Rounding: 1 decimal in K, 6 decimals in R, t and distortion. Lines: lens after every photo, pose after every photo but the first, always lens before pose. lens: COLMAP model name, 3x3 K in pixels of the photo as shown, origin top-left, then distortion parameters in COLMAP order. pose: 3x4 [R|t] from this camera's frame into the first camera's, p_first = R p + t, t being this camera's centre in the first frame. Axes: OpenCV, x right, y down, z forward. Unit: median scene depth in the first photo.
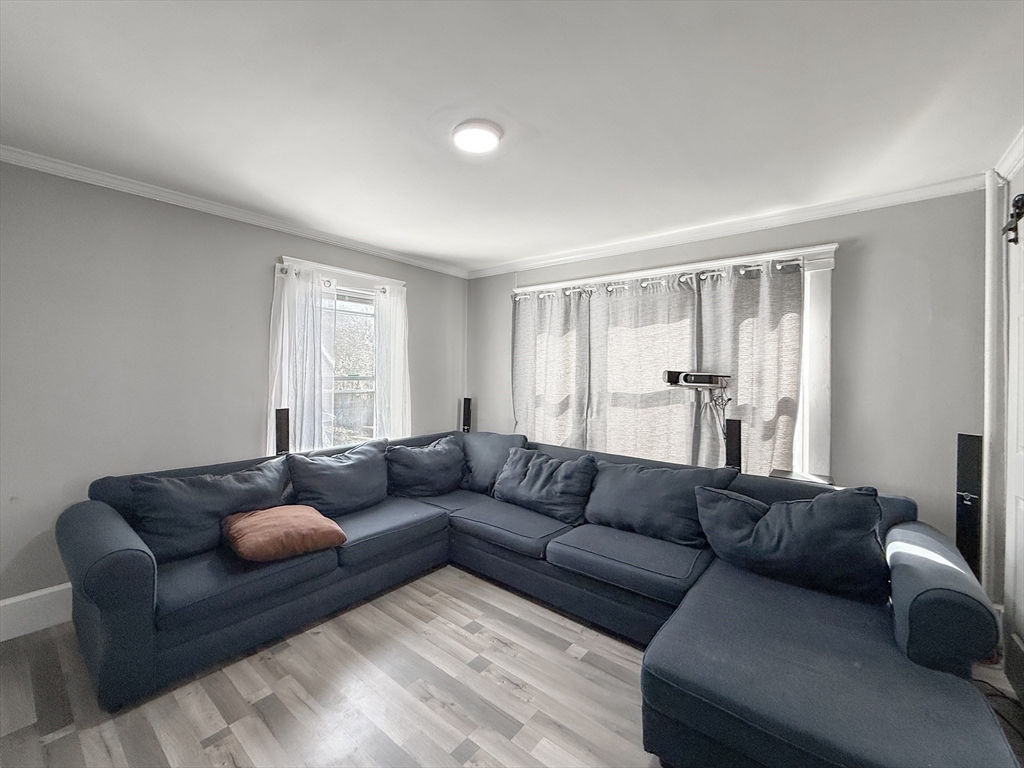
lens RADIAL K [[418.4, 0, 529.8], [0, 418.4, 366.4], [0, 0, 1]] dist [-0.000221, 0.000515]
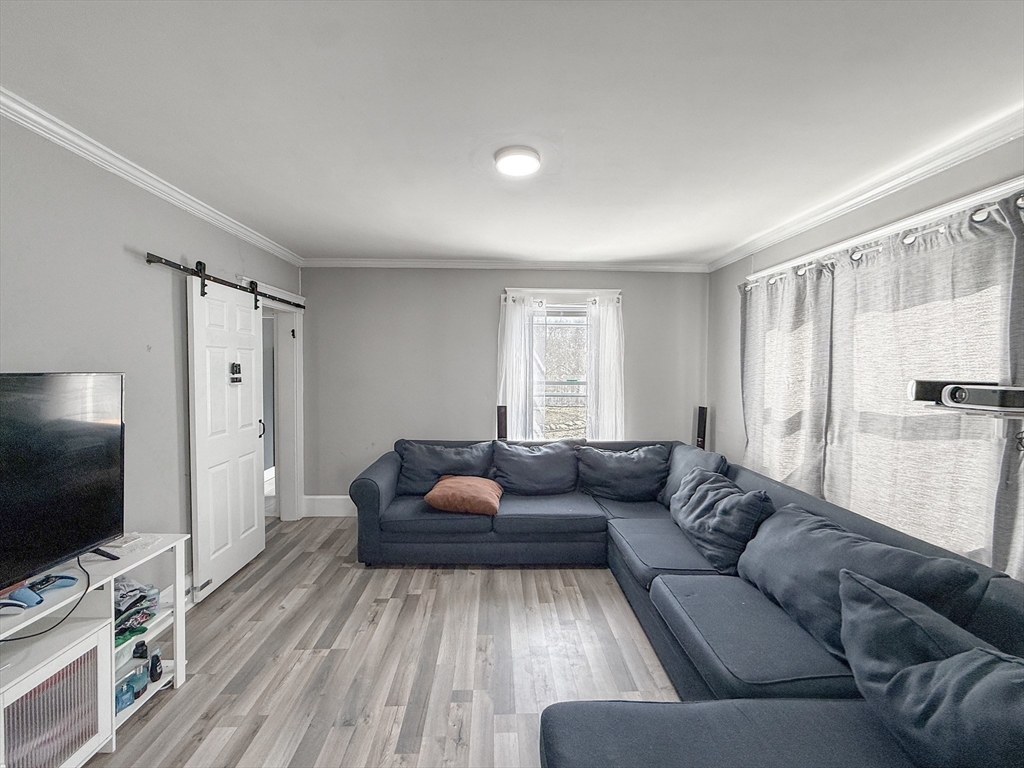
lens RADIAL K [[418.4, 0, 513.0], [0, 418.4, 381.9], [0, 0, 1]] dist [-0.000221, 0.000515]
pose [[0.648997, 0.015830, -0.760627, 0.391130], [0.008614, 0.999567, 0.028153, -0.009543], [0.760743, -0.024824, 0.648579, 0.162064]]
